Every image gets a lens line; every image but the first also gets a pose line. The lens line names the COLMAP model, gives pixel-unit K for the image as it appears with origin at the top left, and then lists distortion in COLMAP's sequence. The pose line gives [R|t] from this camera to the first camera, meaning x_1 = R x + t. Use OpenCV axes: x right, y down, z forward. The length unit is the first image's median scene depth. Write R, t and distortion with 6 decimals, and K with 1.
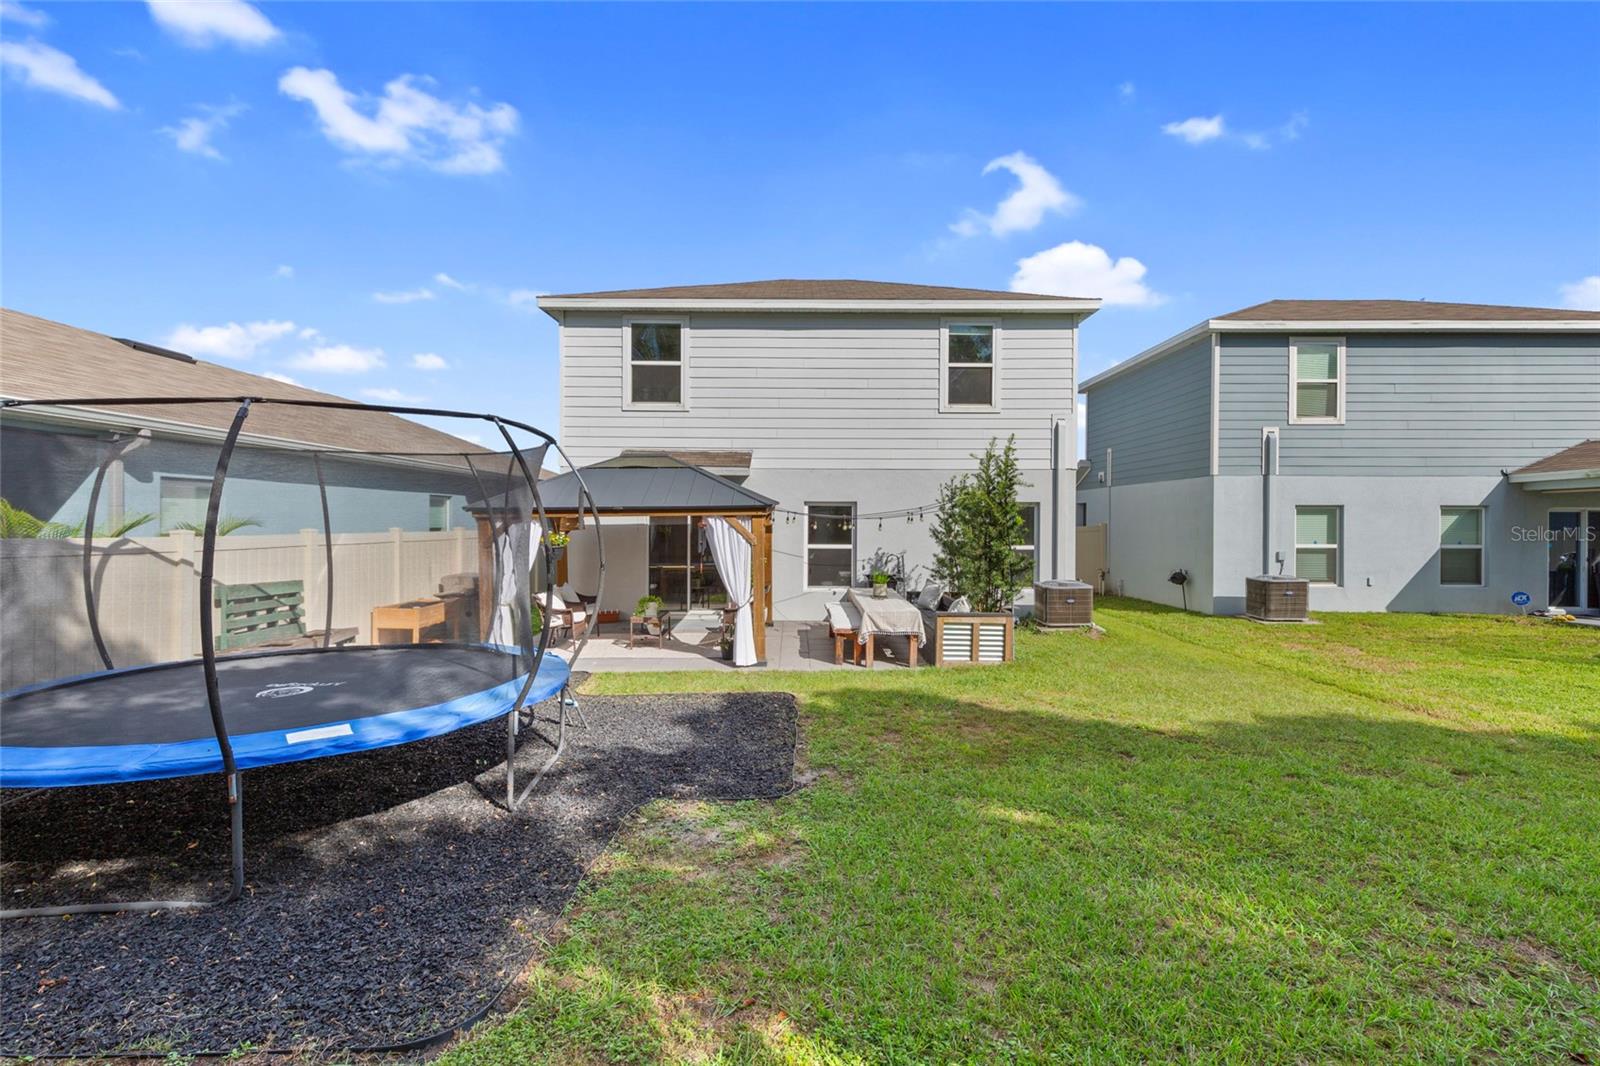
lens RADIAL K [[725.6, 0, 800.0], [0, 725.6, 533.0], [0, 0, 1]] dist [-0.000096, 0.000062]
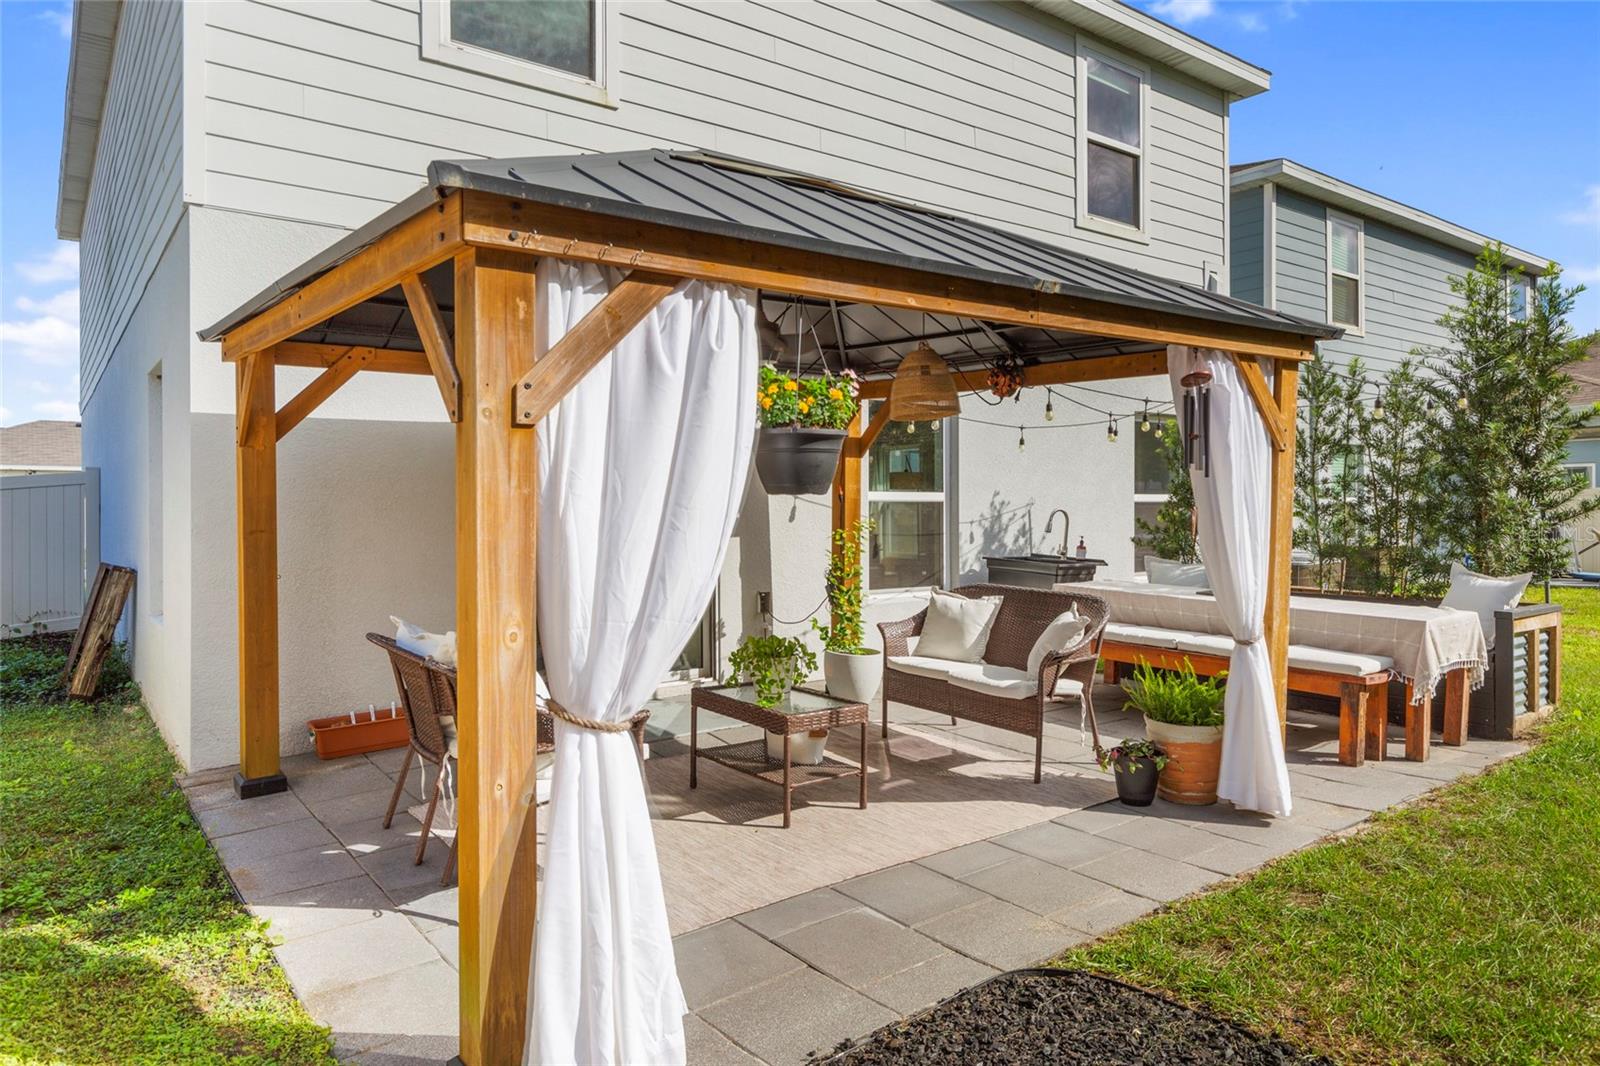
lens RADIAL K [[1111.7, 0, 800.0], [0, 1111.7, 533.0], [0, 0, 1]] dist [0.002017, 0.001188]
pose [[0.769571, -0.013913, 0.638409, -0.439041], [0.016895, 0.999856, 0.001424, 0.038613], [-0.638337, 0.009690, 0.769696, 0.534384]]
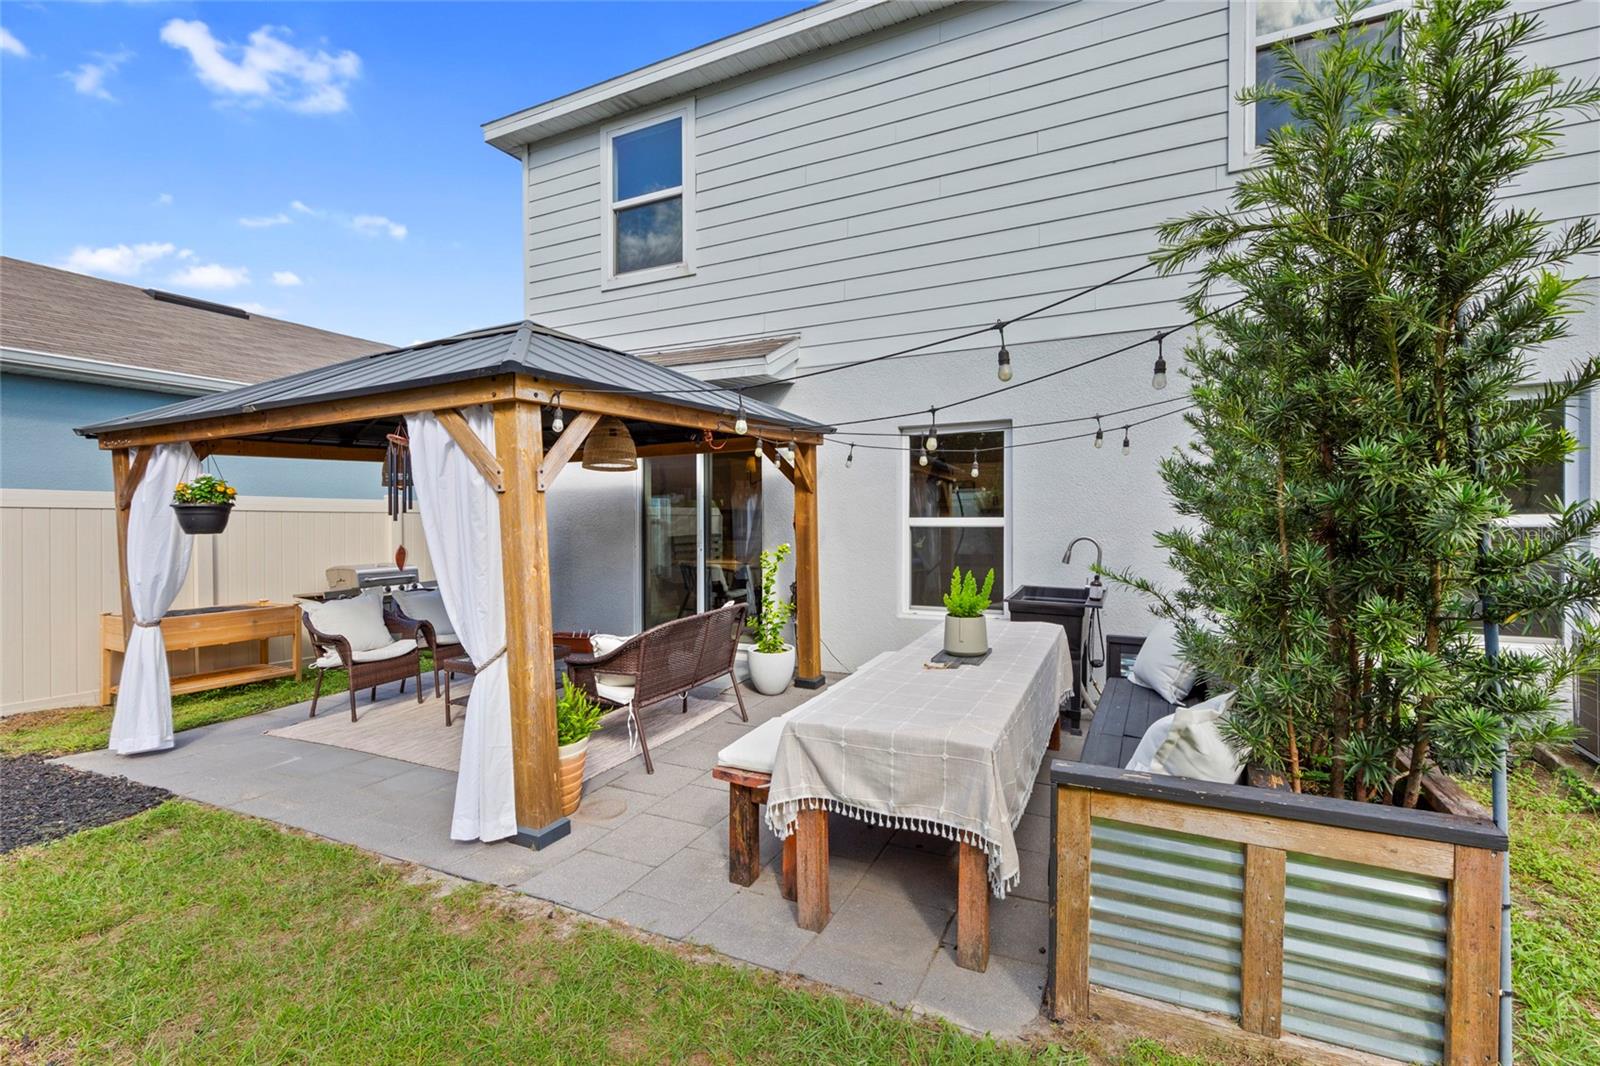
lens RADIAL K [[725.6, 0, 800.0], [0, 725.6, 533.0], [0, 0, 1]] dist [-0.000096, 0.000062]
pose [[0.899519, 0.000056, -0.436882, 0.154912], [-0.000727, 0.999999, -0.001368, 0.026500], [0.436882, 0.001548, 0.899518, 0.549555]]
